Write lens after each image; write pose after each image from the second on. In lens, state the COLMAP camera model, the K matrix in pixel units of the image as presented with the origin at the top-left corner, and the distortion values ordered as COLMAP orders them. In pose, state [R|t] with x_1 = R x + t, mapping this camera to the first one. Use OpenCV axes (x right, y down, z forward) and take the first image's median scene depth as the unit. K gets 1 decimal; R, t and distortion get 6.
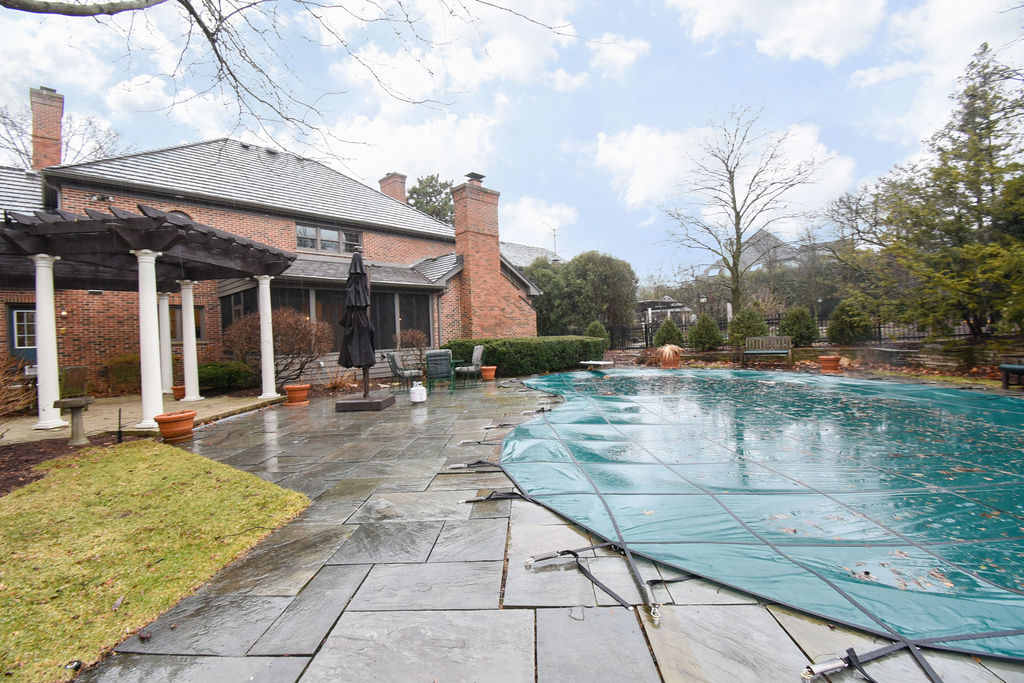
lens RADIAL K [[444.7, 0, 509.9], [0, 444.7, 339.7], [0, 0, 1]] dist [0.020305, -0.024282]
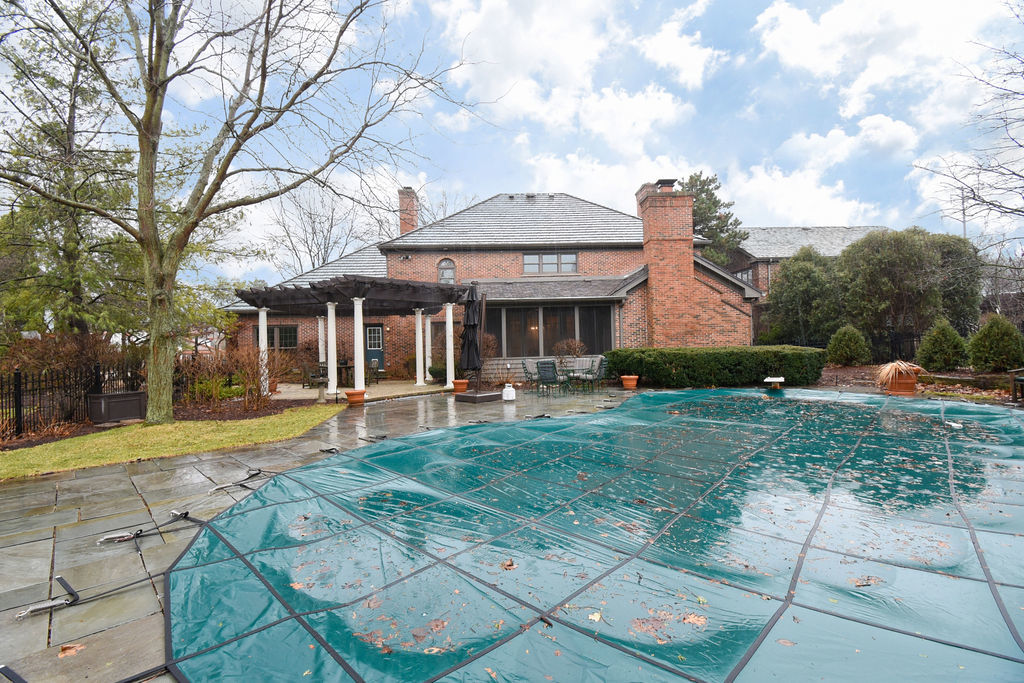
lens RADIAL K [[444.7, 0, 509.9], [0, 444.7, 339.7], [0, 0, 1]] dist [0.020305, -0.024282]
pose [[0.732111, 0.007587, -0.681143, 0.369026], [-0.009023, 0.999958, 0.001440, -0.018292], [0.681126, 0.005092, 0.732149, 0.048761]]
